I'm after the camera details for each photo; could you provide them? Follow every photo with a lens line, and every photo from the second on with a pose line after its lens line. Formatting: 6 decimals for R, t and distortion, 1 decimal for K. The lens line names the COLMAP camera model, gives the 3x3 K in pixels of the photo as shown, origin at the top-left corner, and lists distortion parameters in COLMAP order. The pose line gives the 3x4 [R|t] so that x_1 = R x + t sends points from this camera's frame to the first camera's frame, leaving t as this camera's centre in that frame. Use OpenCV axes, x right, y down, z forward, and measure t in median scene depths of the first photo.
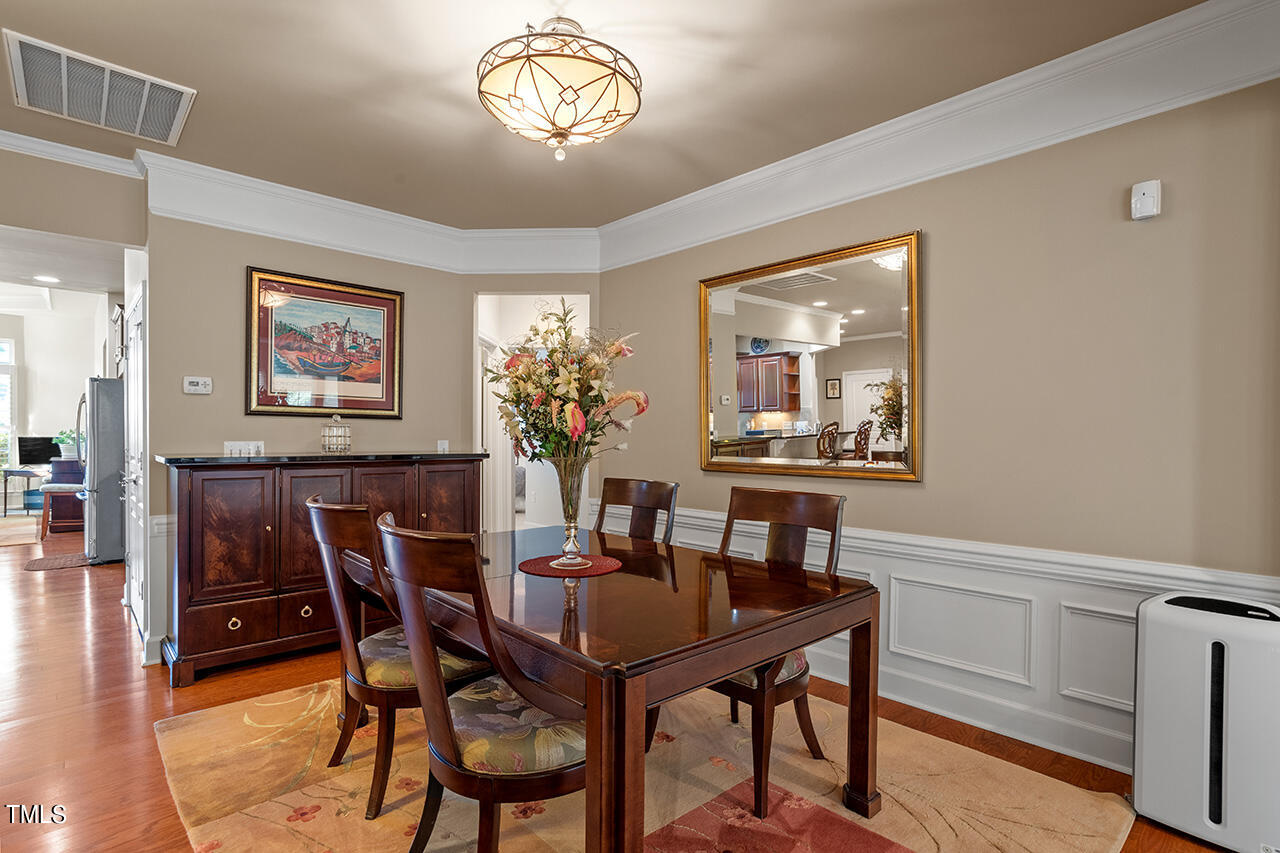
lens RADIAL K [[626.2, 0, 640.7], [0, 626.2, 430.2], [0, 0, 1]] dist [-0.025407, 0.014316]
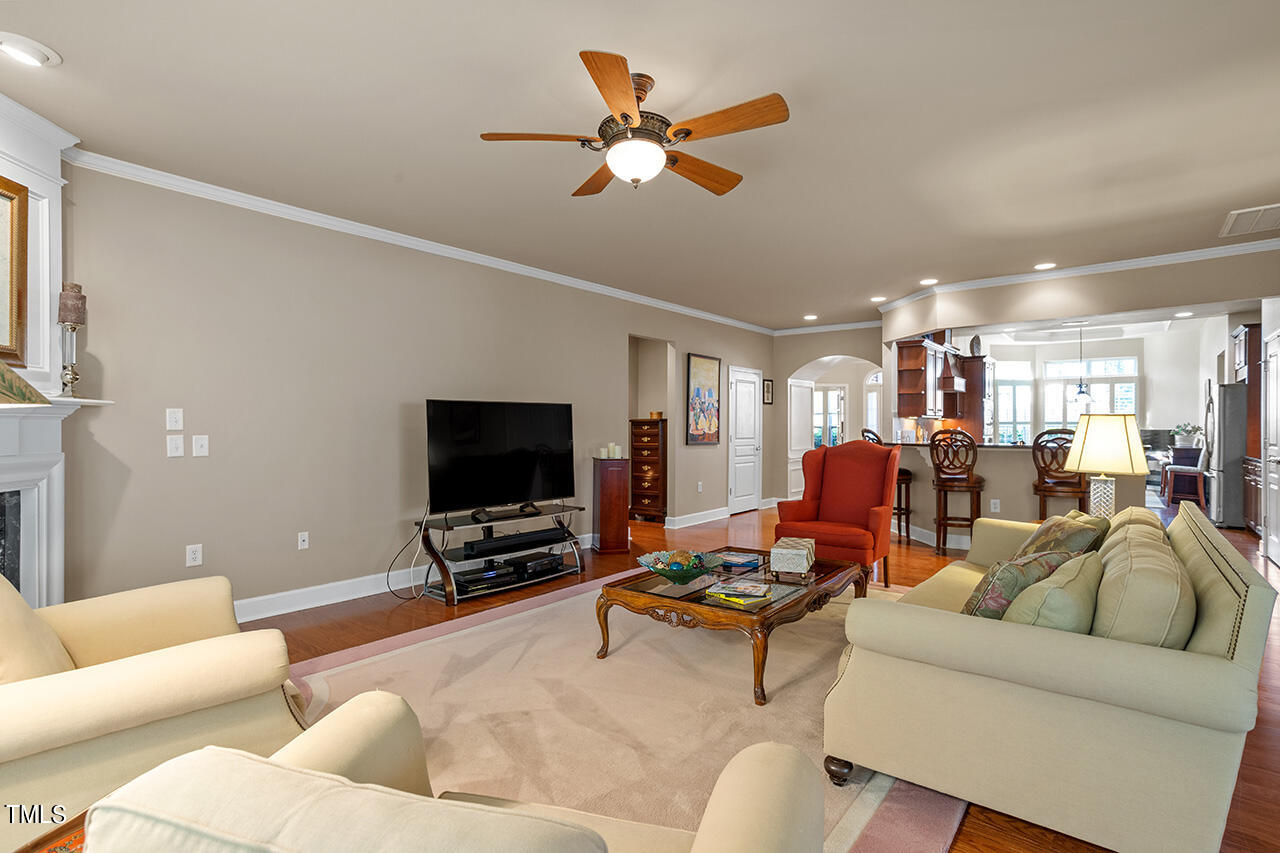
lens RADIAL K [[626.2, 0, 641.6], [0, 626.2, 427.0], [0, 0, 1]] dist [-0.025407, 0.014316]
pose [[0.159078, 0.007337, -0.987239, 0.134120], [-0.007104, 0.999955, 0.006287, 0.004514], [0.987241, 0.006014, 0.159123, -0.267120]]
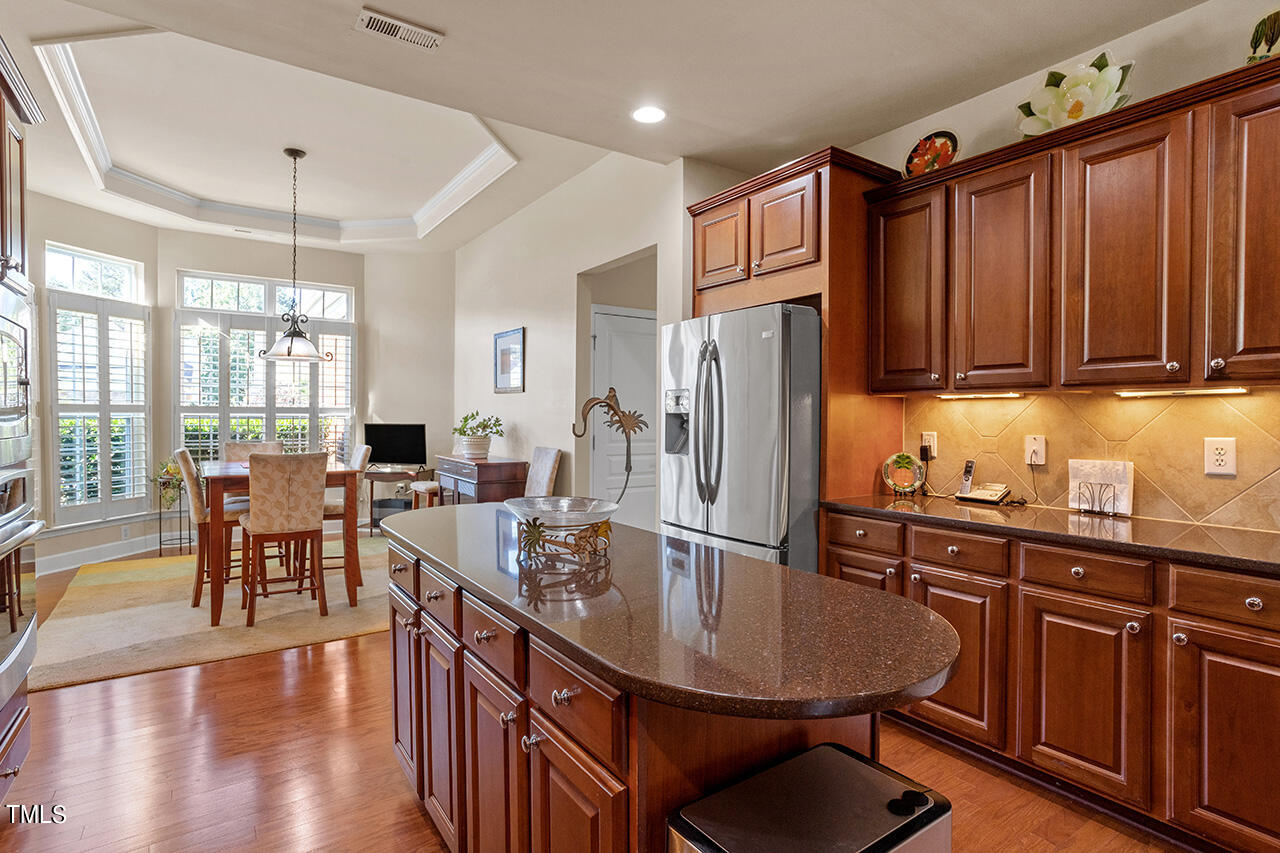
lens RADIAL K [[645.4, 0, 628.0], [0, 645.4, 423.1], [0, 0, 1]] dist [-0.014273, -0.000003]
pose [[0.983290, 0.012949, -0.181584, -0.593316], [-0.012490, 0.999915, 0.003671, 0.003892], [0.181617, -0.001342, 0.983368, 0.344599]]
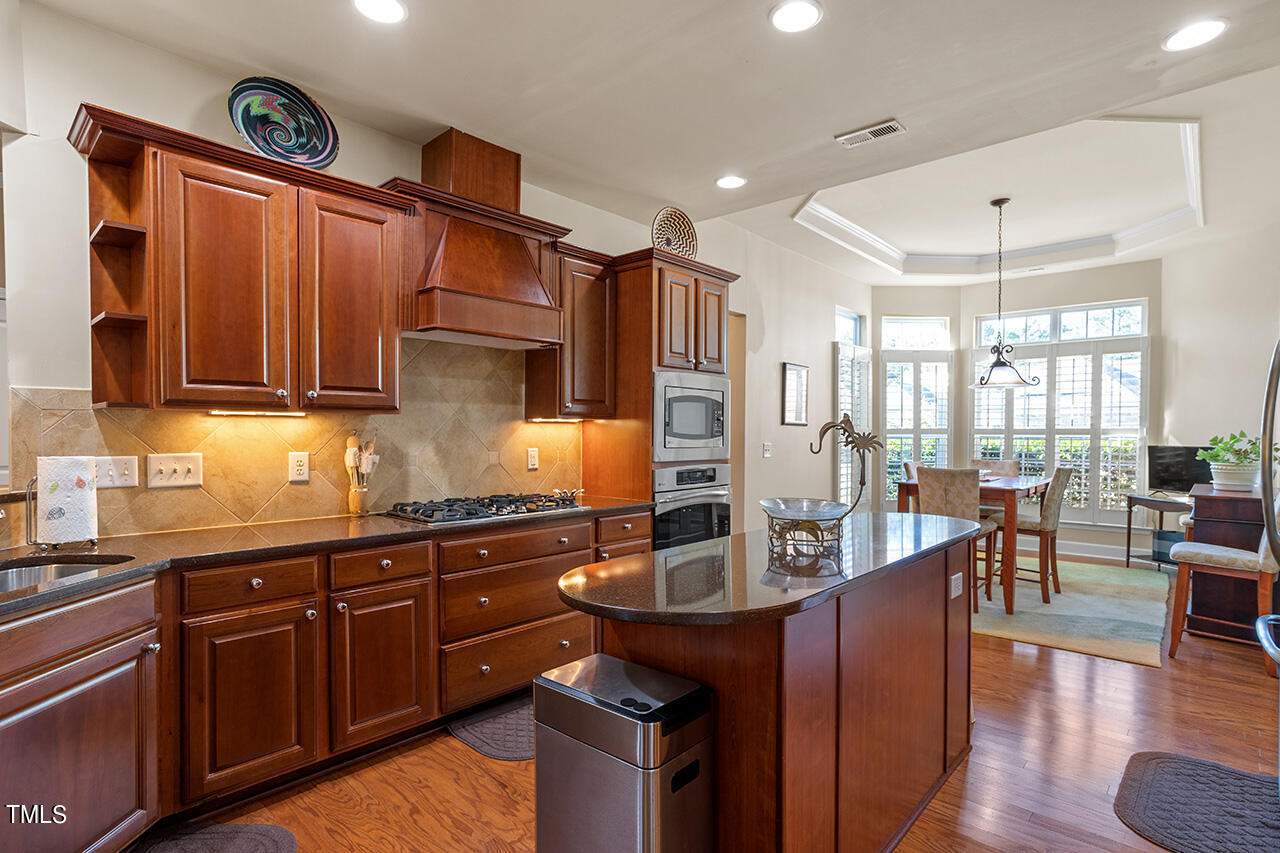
lens RADIAL K [[626.2, 0, 647.1], [0, 626.2, 442.4], [0, 0, 1]] dist [-0.025407, 0.014316]
pose [[0.077274, 0.019872, -0.996812, -0.415799], [-0.010907, 0.999758, 0.019086, 0.000949], [0.996950, 0.009398, 0.077472, 0.443503]]
